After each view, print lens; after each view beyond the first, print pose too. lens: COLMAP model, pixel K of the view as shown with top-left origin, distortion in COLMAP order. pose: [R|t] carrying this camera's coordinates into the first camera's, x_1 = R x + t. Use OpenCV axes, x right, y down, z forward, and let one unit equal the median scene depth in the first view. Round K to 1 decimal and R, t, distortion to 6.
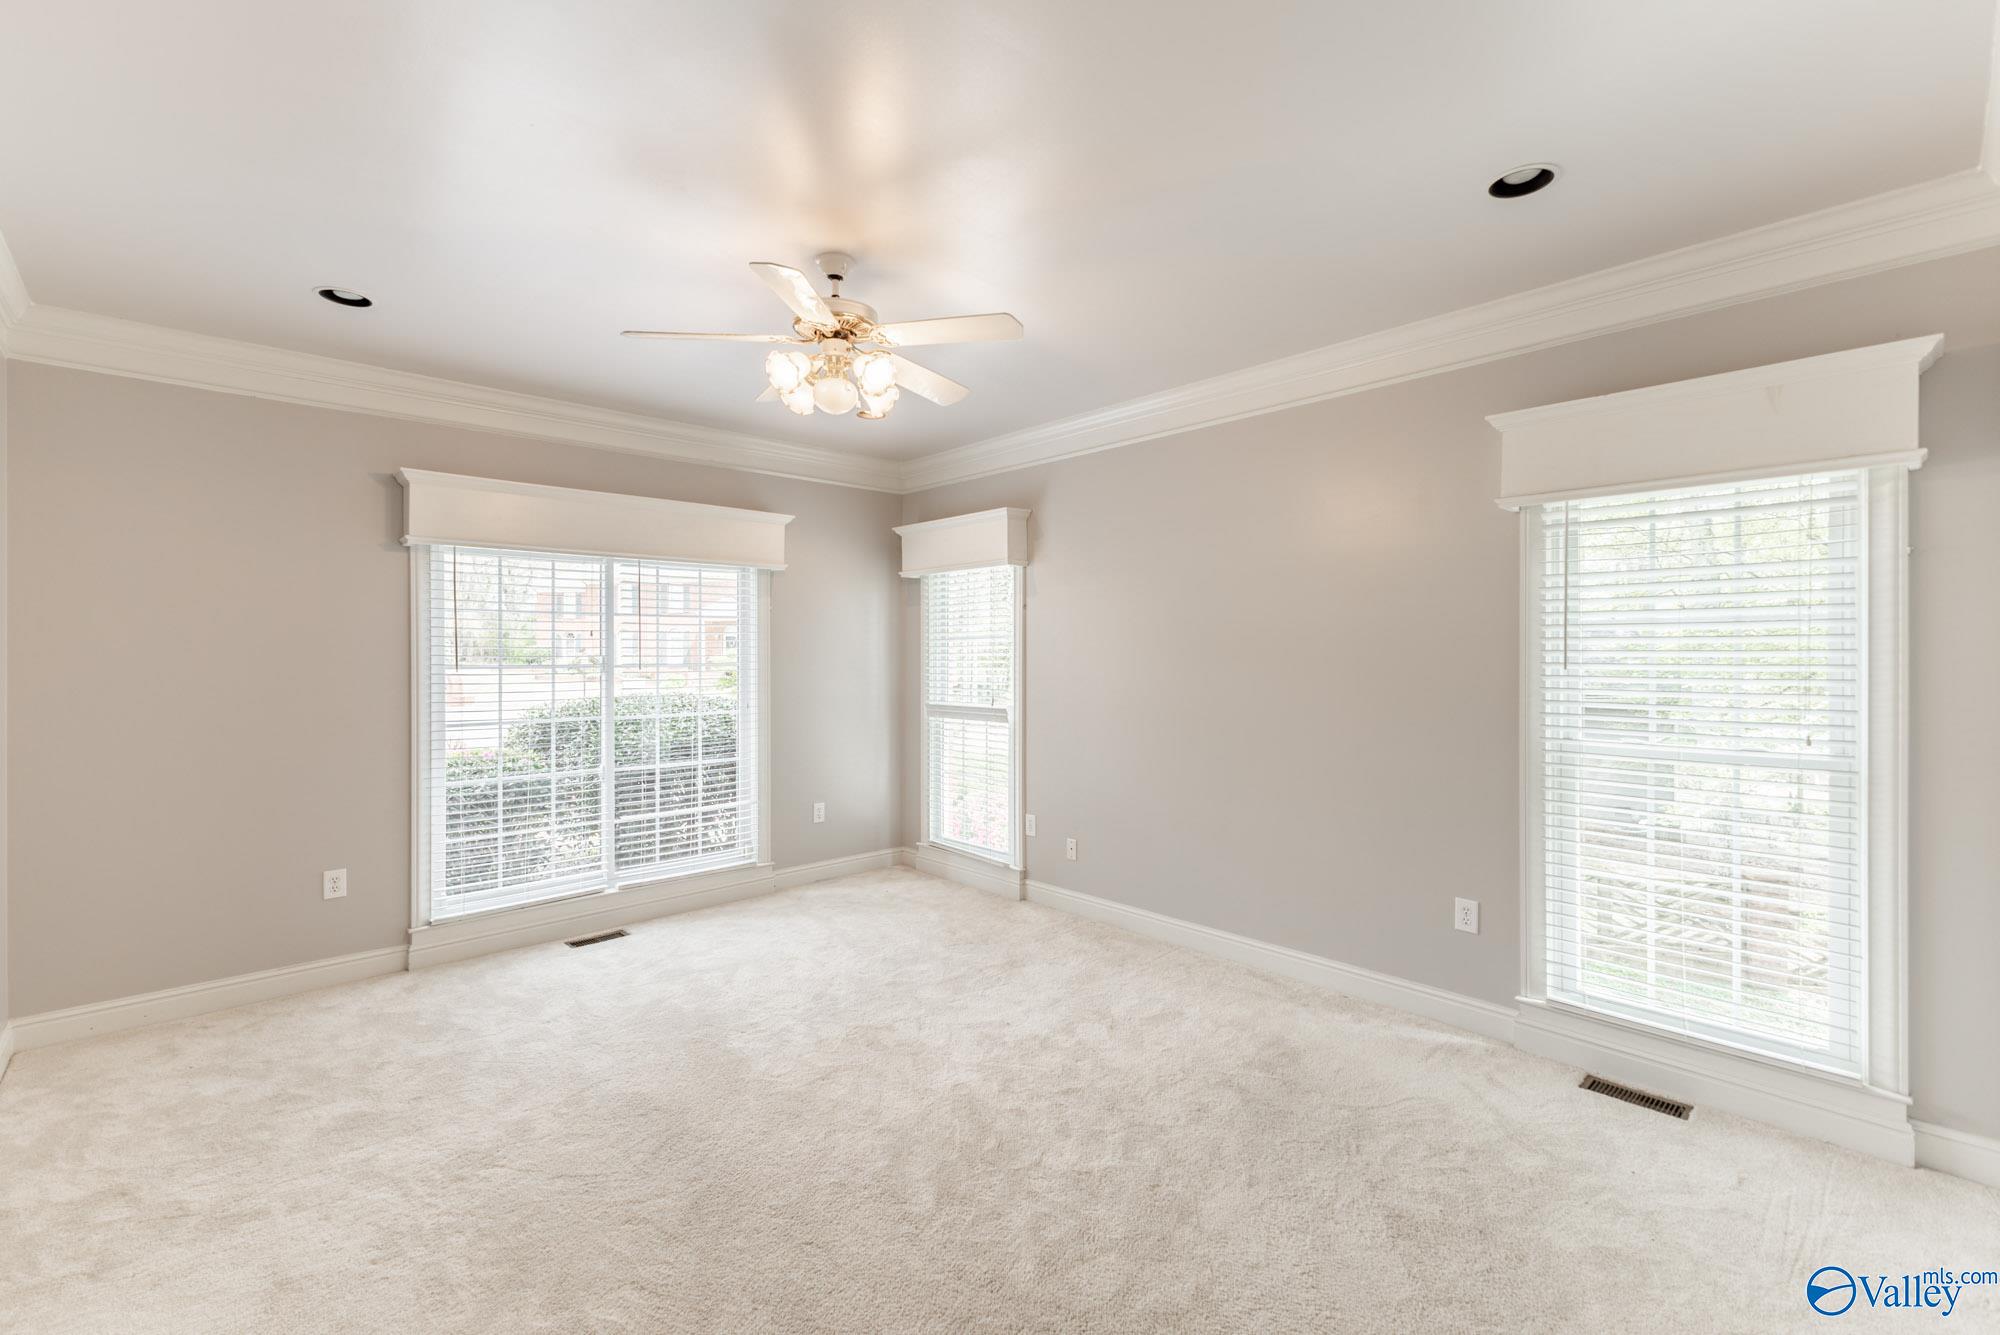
lens RADIAL K [[868.5, 0, 1010.9], [0, 868.5, 658.1], [0, 0, 1]] dist [0.021580, 0.000101]
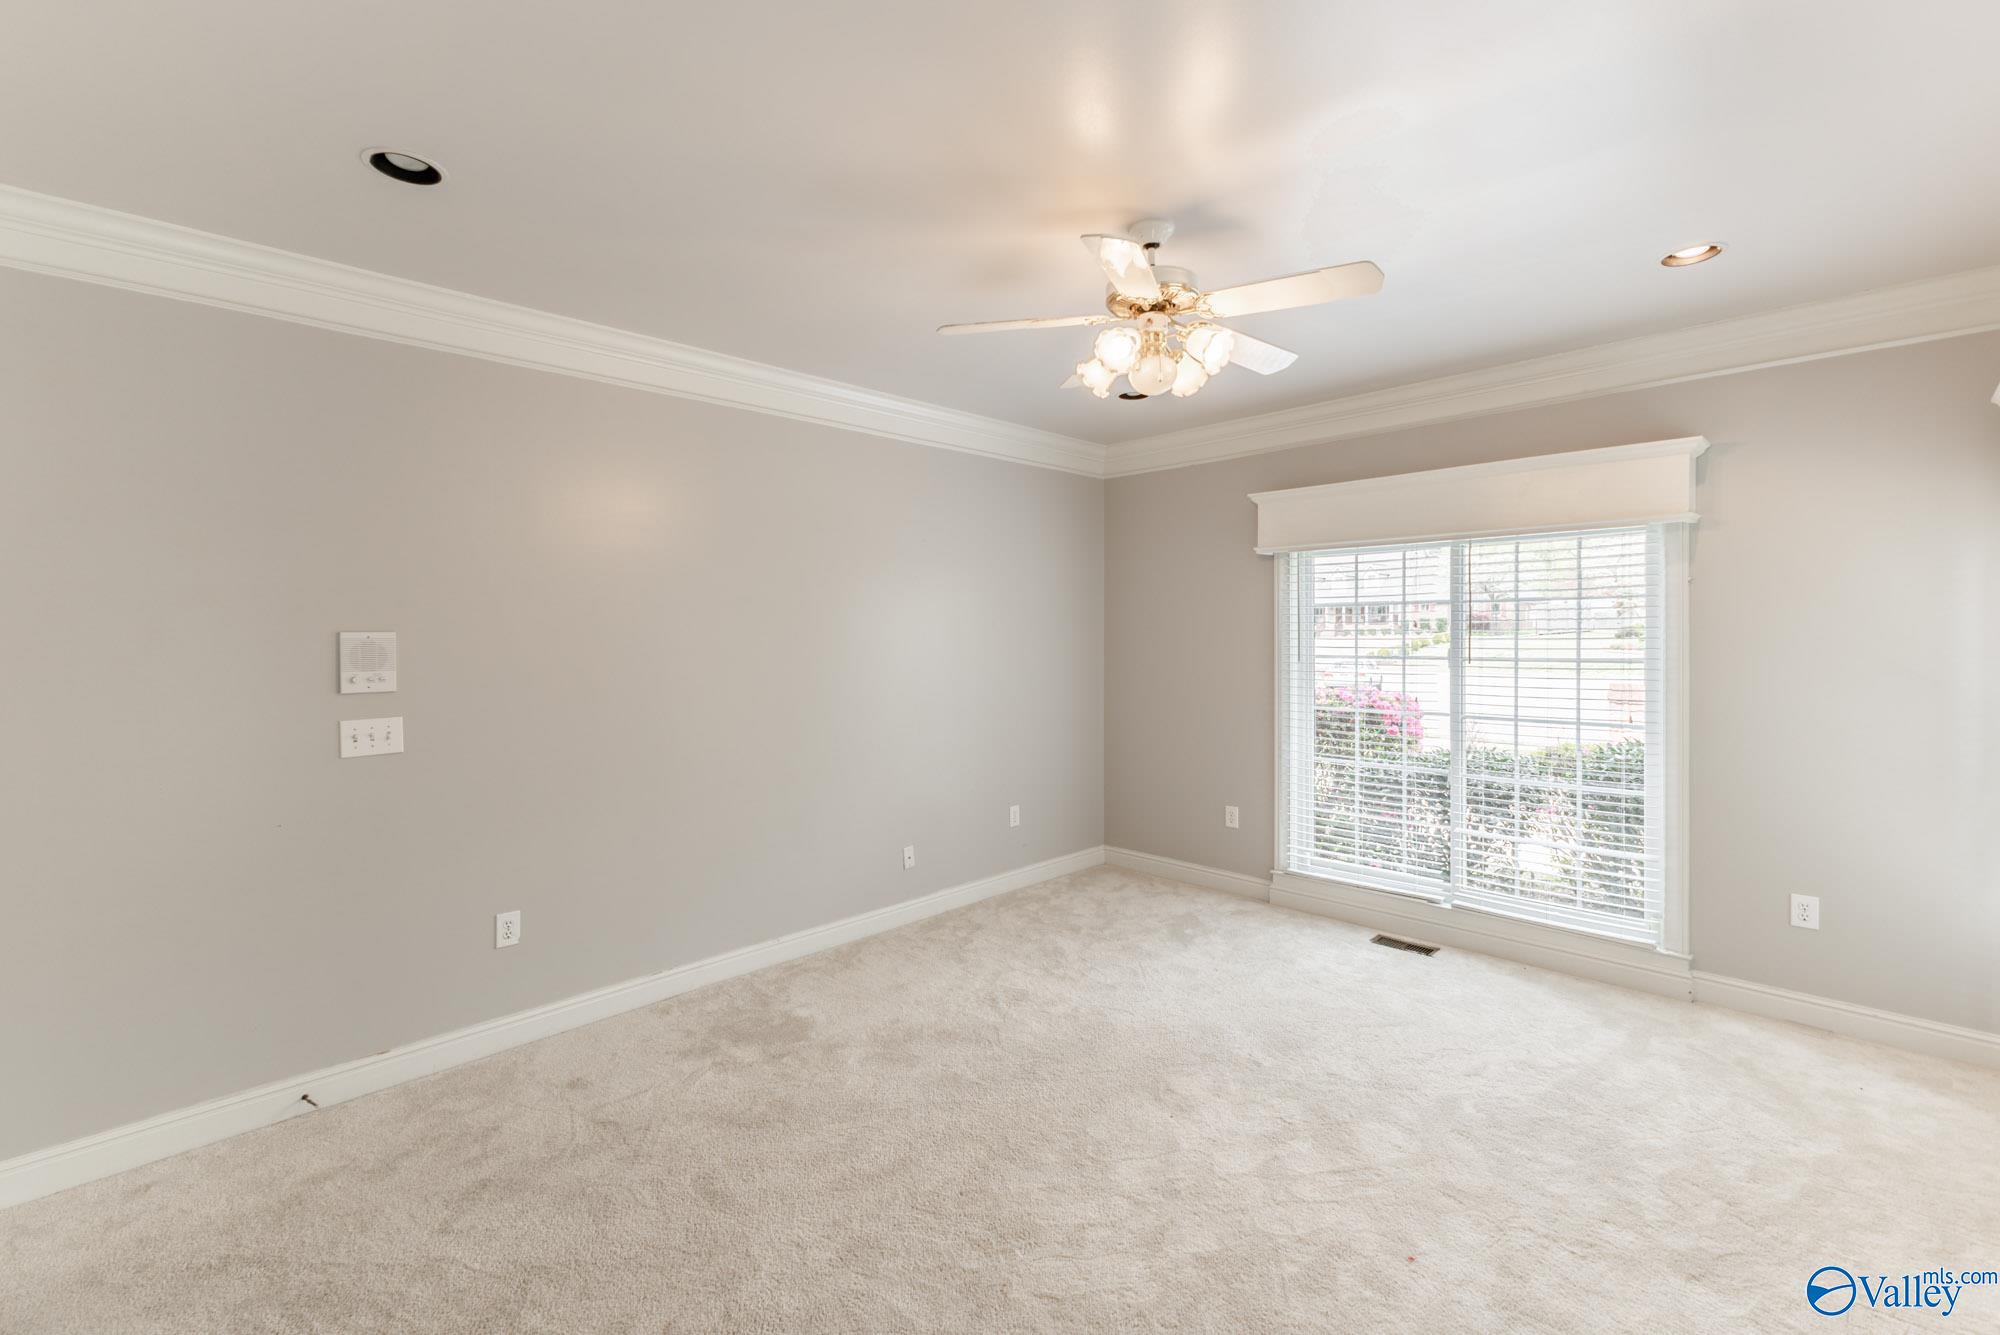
lens RADIAL K [[868.5, 0, 1010.3], [0, 868.5, 661.8], [0, 0, 1]] dist [0.021580, 0.000101]
pose [[0.039970, 0.030115, -0.998747, 0.475802], [-0.006129, 0.999534, 0.029893, -0.014142], [0.999182, 0.004926, 0.040136, 0.556786]]
